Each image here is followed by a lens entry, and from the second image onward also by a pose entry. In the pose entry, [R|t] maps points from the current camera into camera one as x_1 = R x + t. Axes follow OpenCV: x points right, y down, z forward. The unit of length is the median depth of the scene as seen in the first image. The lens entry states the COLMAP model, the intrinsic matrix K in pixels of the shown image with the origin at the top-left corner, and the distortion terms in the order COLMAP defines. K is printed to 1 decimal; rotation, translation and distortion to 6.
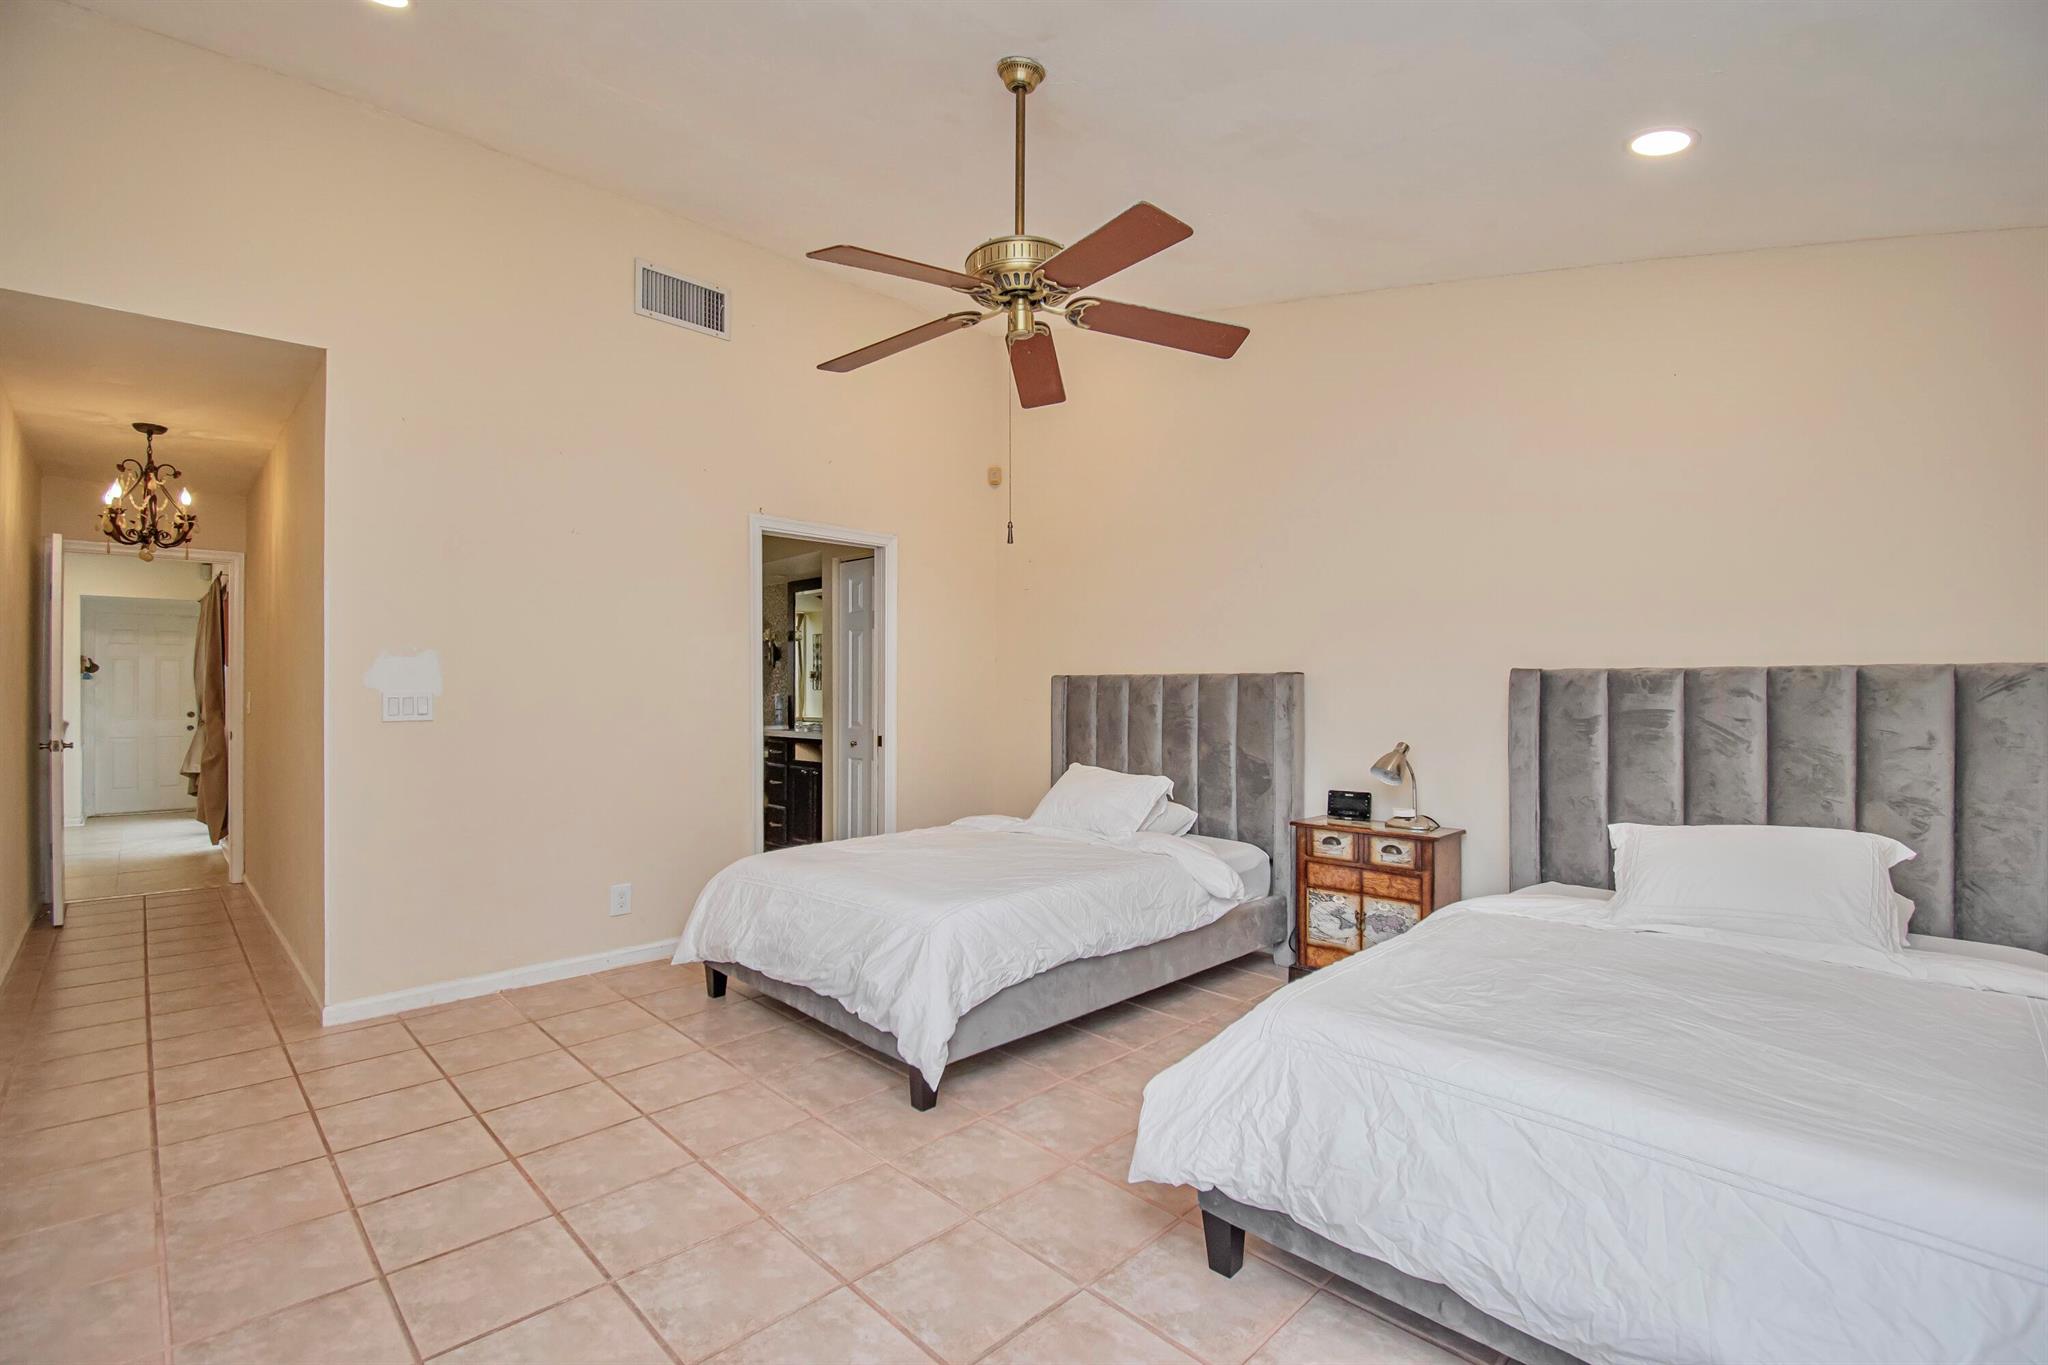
lens RADIAL K [[917.2, 0, 1043.8], [0, 917.2, 683.9], [0, 0, 1]] dist [-0.000090, -0.001715]
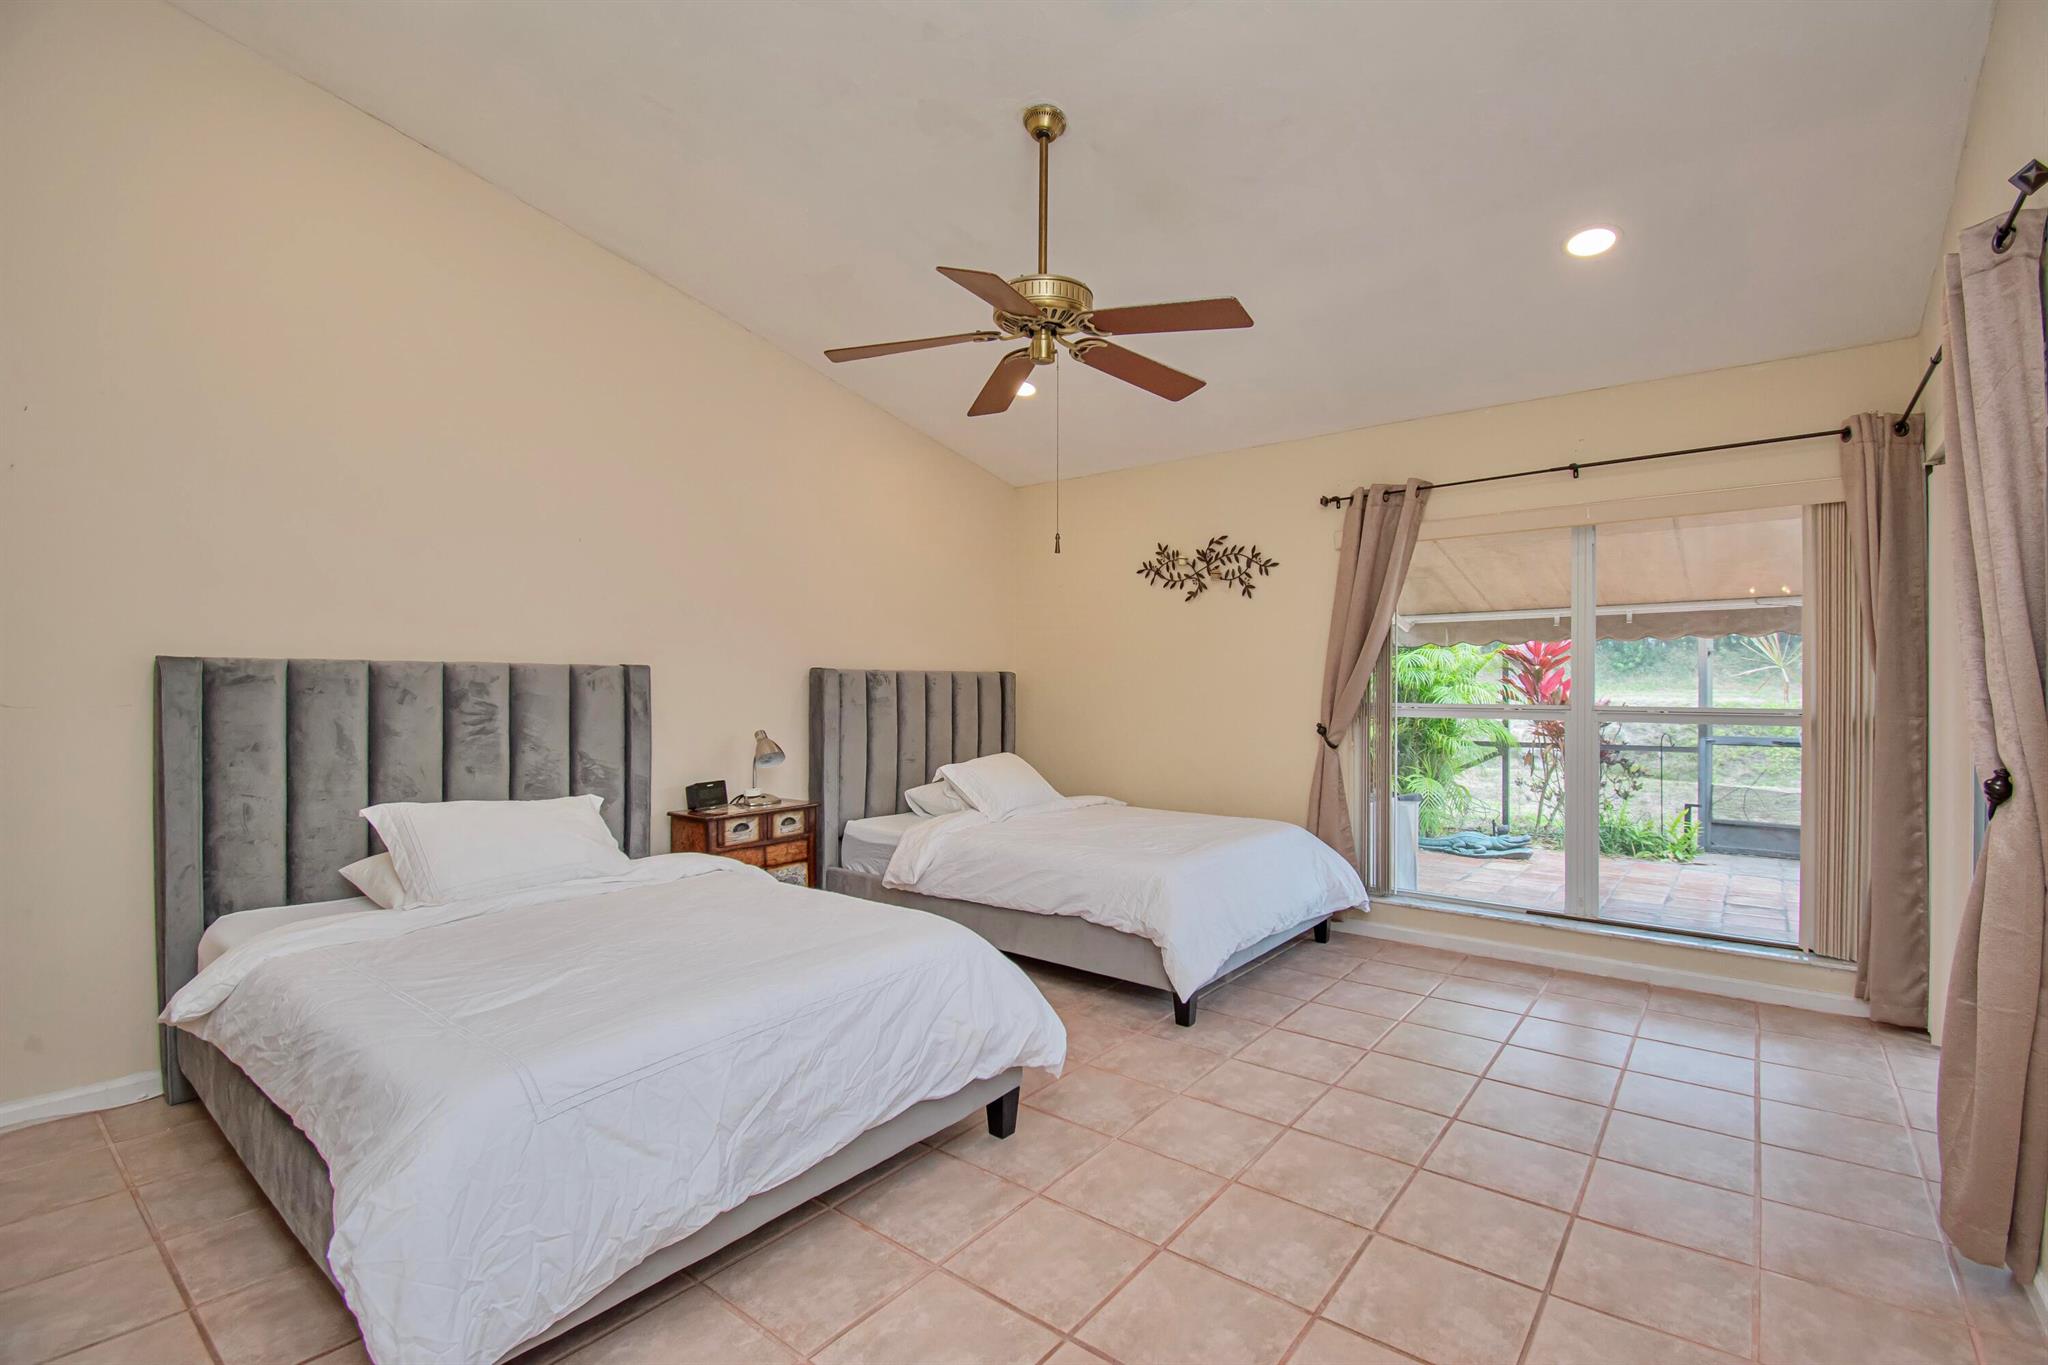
lens RADIAL K [[917.2, 0, 1031.5], [0, 917.2, 688.3], [0, 0, 1]] dist [-0.000090, -0.001715]
pose [[-0.117541, -0.008832, 0.993029, -0.794938], [-0.005955, 0.999949, 0.008189, 0.000298], [-0.993050, -0.004951, -0.117587, 0.813955]]
